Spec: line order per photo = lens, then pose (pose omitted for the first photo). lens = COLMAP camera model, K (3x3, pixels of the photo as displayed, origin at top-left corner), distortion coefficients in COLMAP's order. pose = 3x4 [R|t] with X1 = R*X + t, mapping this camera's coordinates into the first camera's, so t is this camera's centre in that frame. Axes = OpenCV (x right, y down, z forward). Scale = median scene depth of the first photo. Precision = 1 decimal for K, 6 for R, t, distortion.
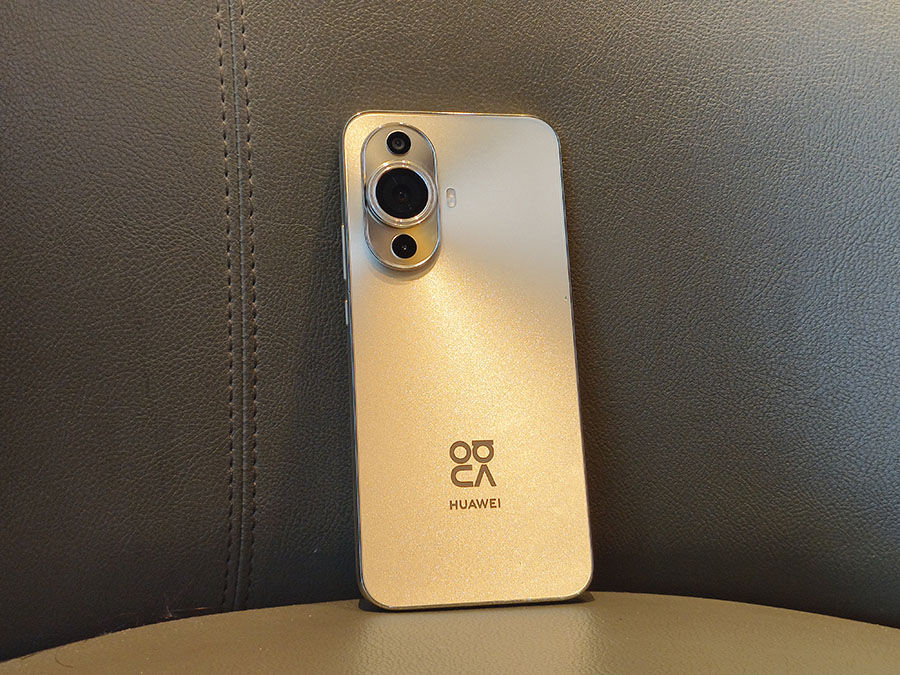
lens RADIAL K [[1193.1, 0, 450.0], [0, 1193.1, 337.5], [0, 0, 1]] dist [-0.127331, 0.115999]
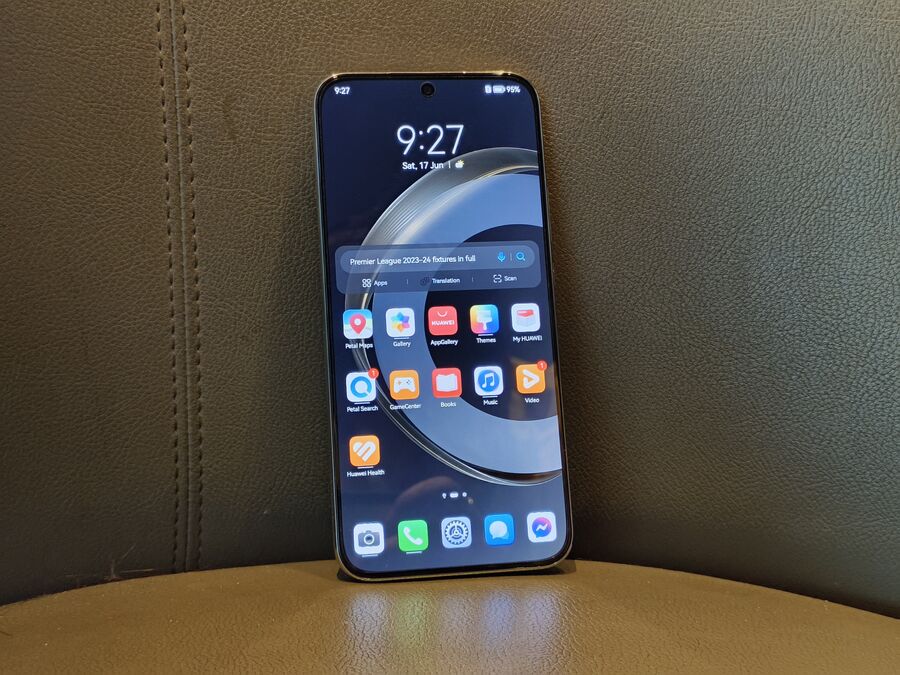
lens RADIAL K [[1193.1, 0, 450.0], [0, 1193.1, 337.5], [0, 0, 1]] dist [-0.127331, 0.115999]
pose [[0.996949, 0.005730, -0.077848, 0.126152], [-0.000764, 0.997971, 0.063668, -0.034757], [0.078055, -0.063415, 0.994930, 0.015938]]
